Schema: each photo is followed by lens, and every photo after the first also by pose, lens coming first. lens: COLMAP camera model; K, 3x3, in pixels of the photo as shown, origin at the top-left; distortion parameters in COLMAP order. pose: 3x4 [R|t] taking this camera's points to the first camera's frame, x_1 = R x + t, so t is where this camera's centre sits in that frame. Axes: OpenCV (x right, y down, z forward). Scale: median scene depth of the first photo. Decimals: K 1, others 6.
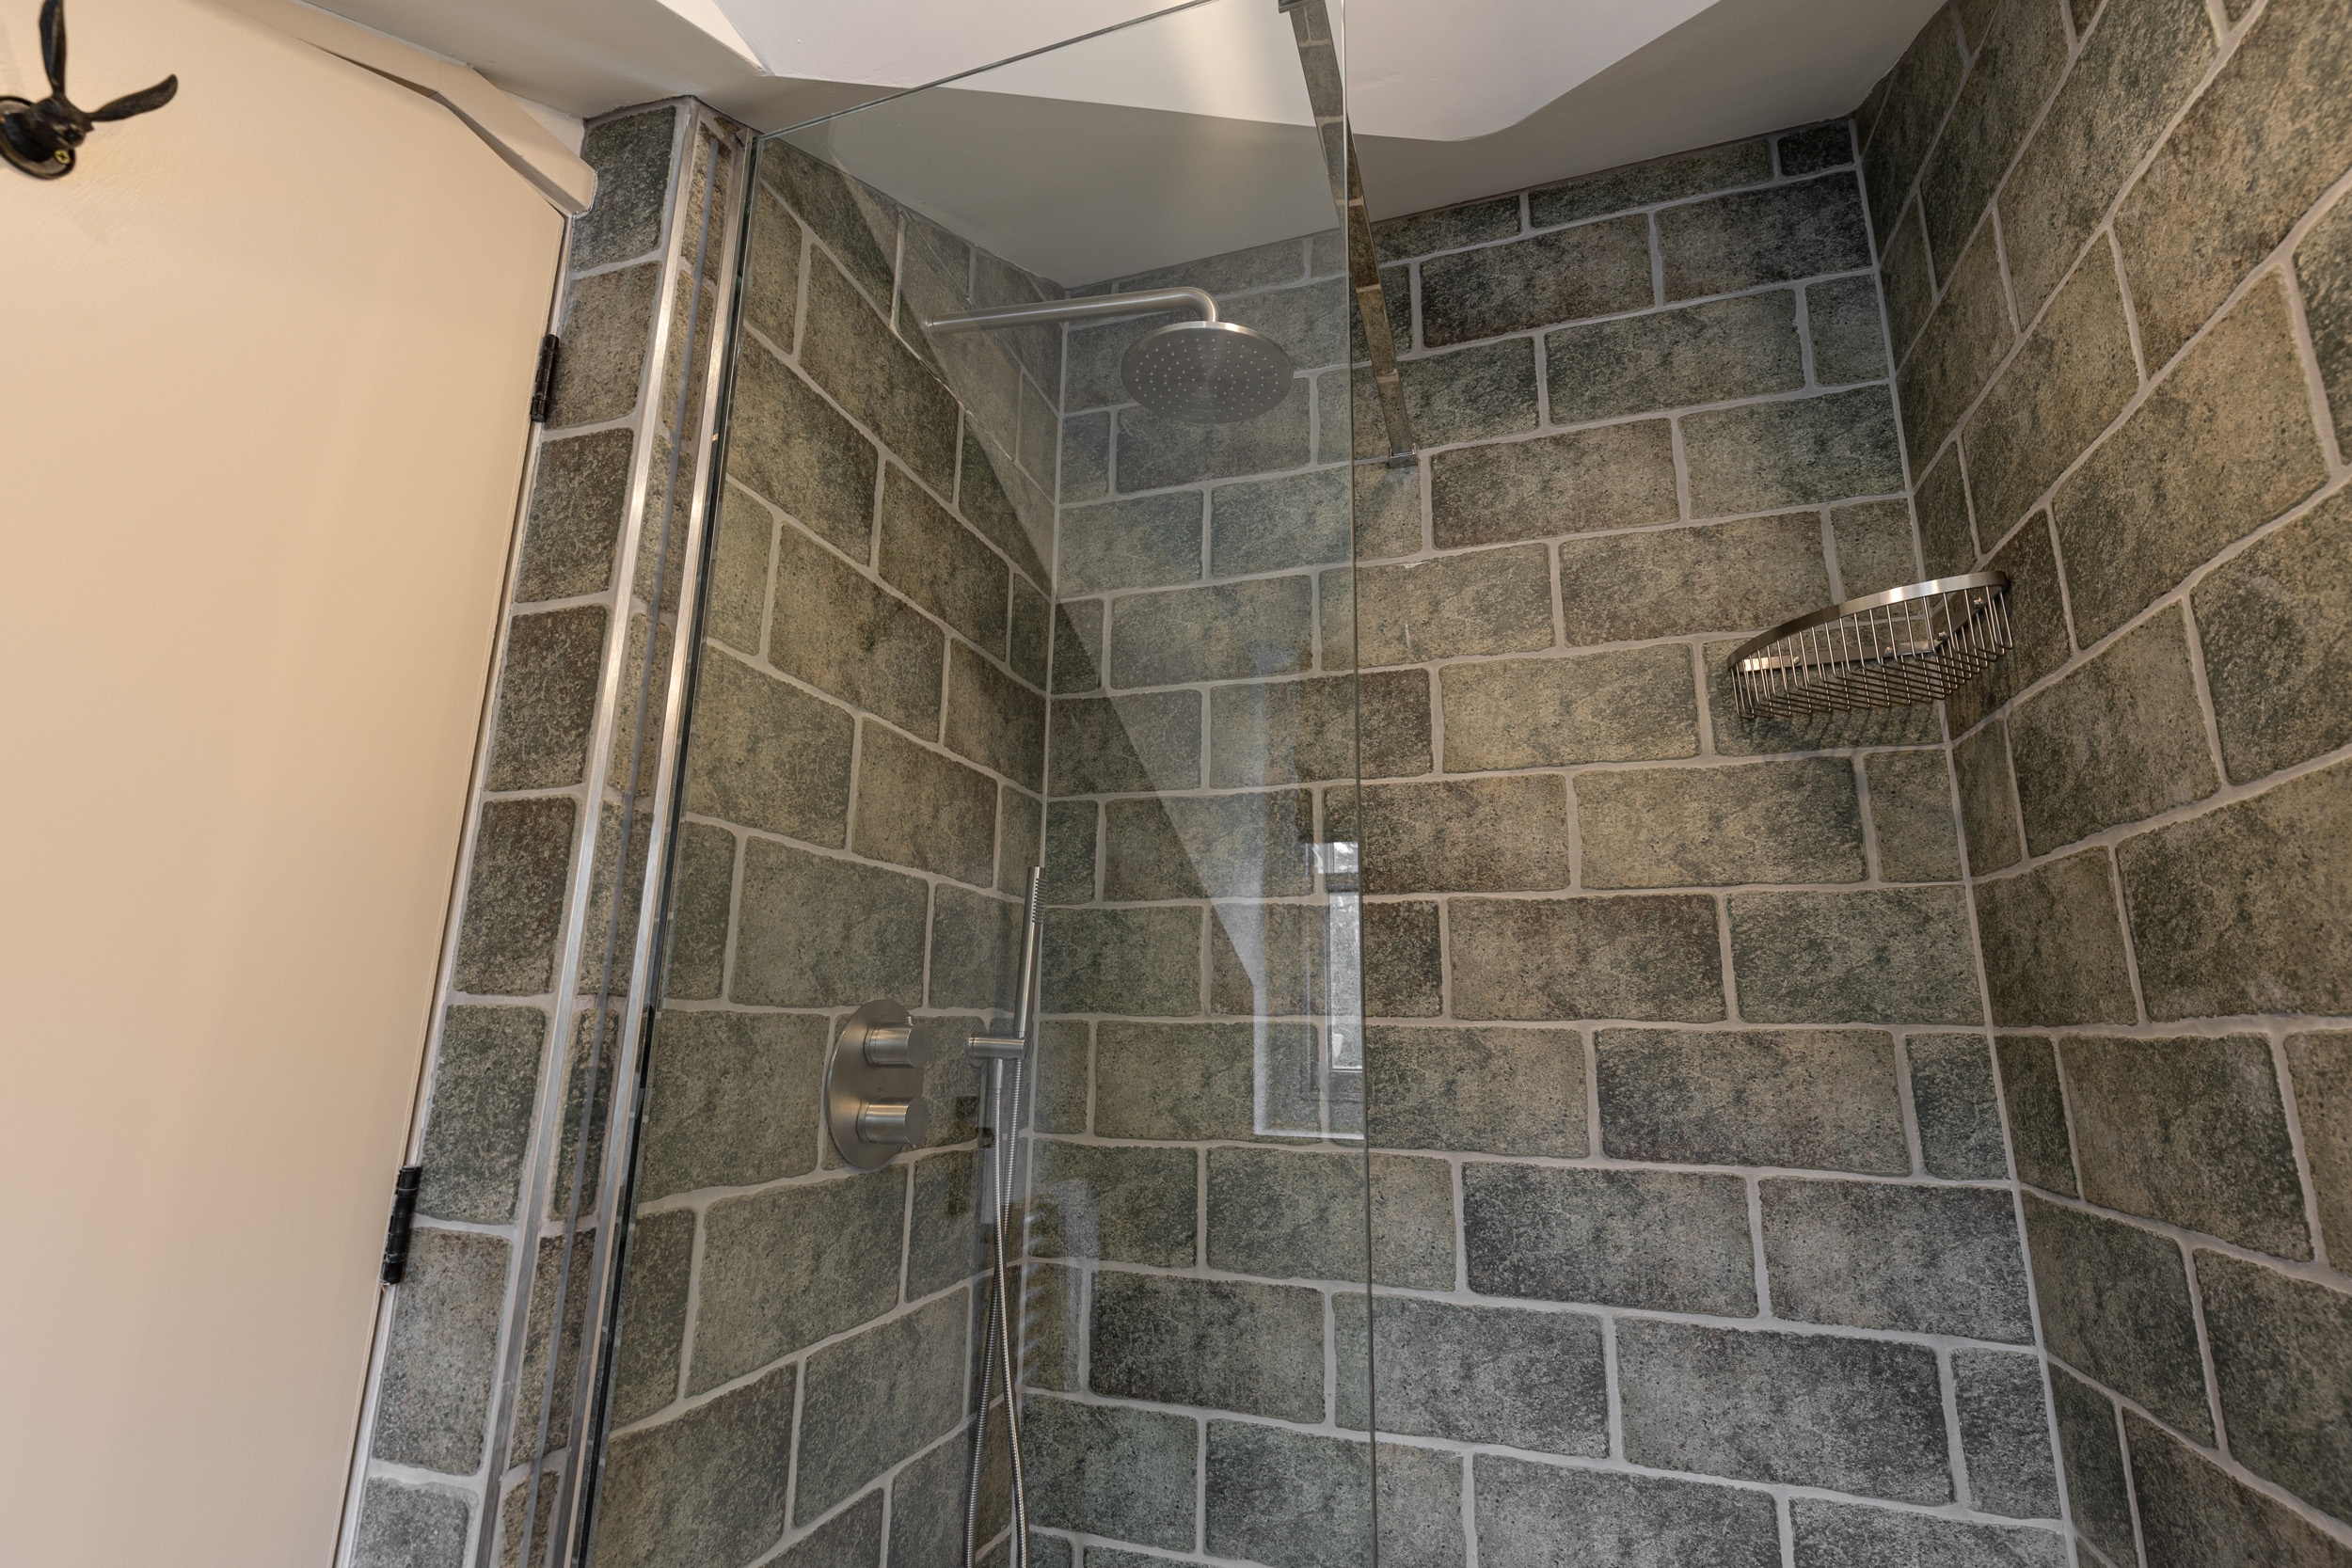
lens RADIAL K [[1047.3, 0, 1181.4], [0, 1047.3, 793.5], [0, 0, 1]] dist [0.000625, 0.000133]
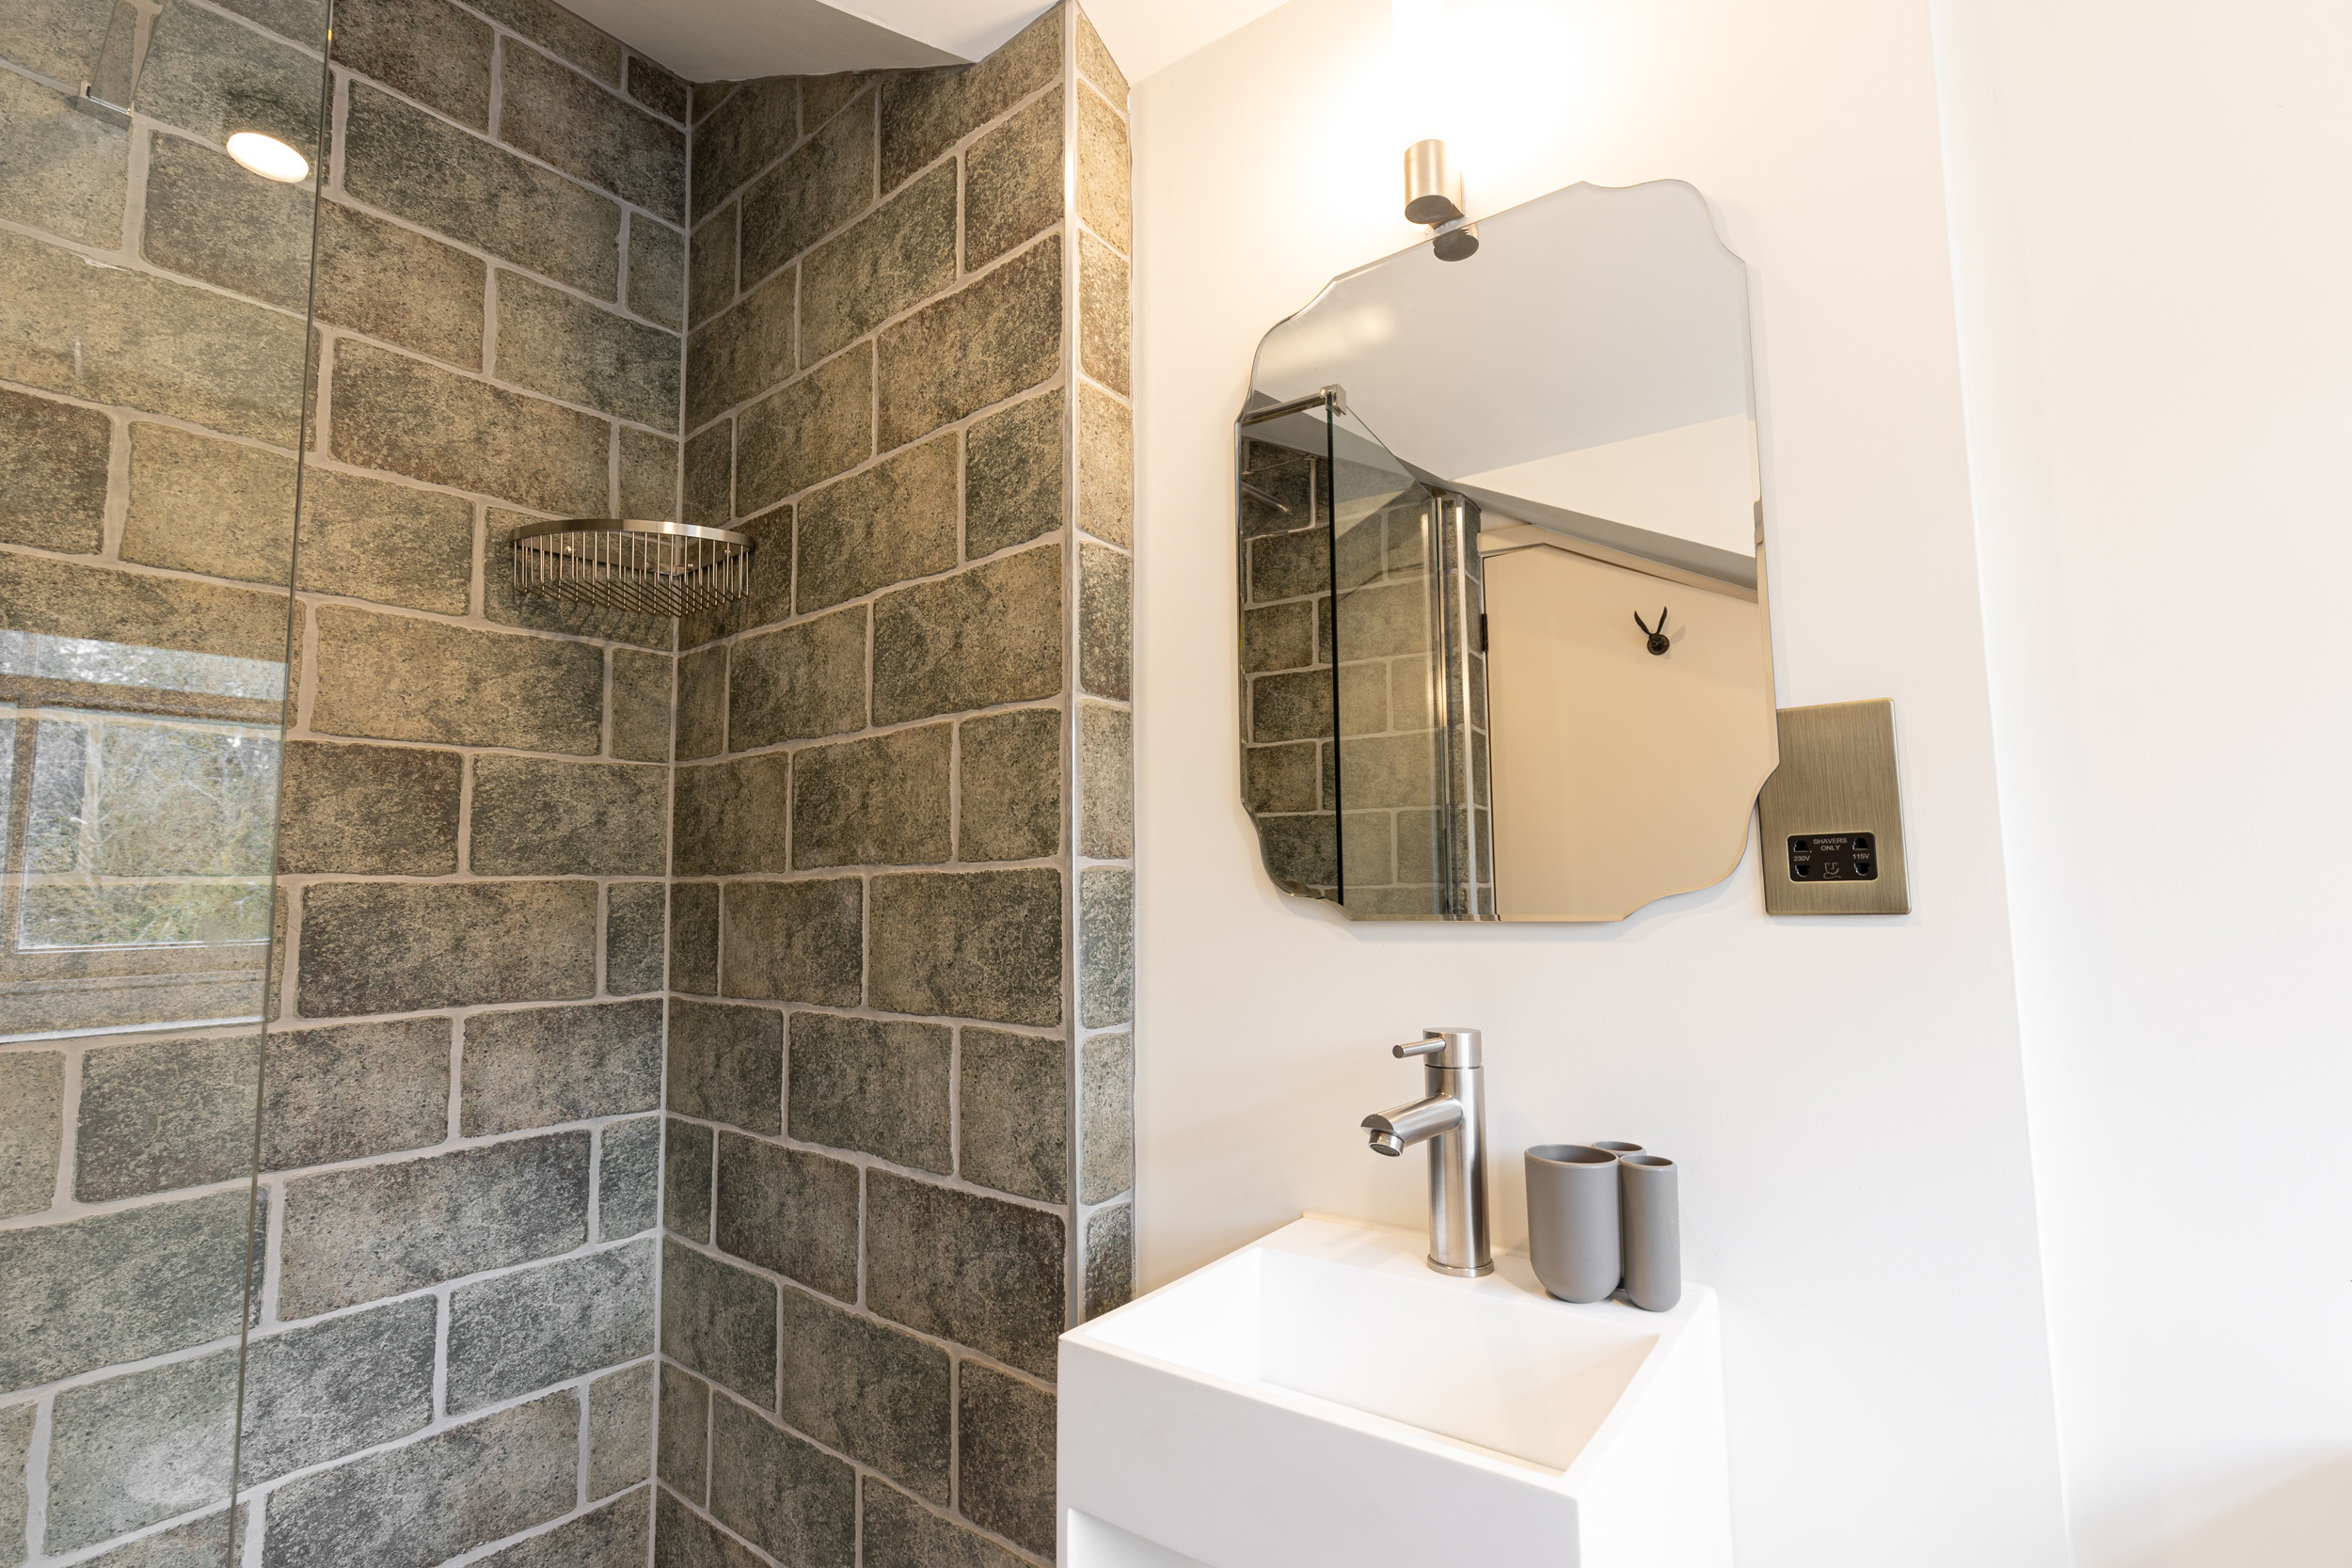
lens RADIAL K [[1047.3, 0, 1181.4], [0, 1047.3, 793.5], [0, 0, 1]] dist [0.000625, 0.000133]
pose [[0.349811, 0.064693, 0.934584, -0.219642], [-0.186844, 0.982388, 0.001933, 0.001536], [-0.917999, -0.175297, 0.355737, -0.021128]]
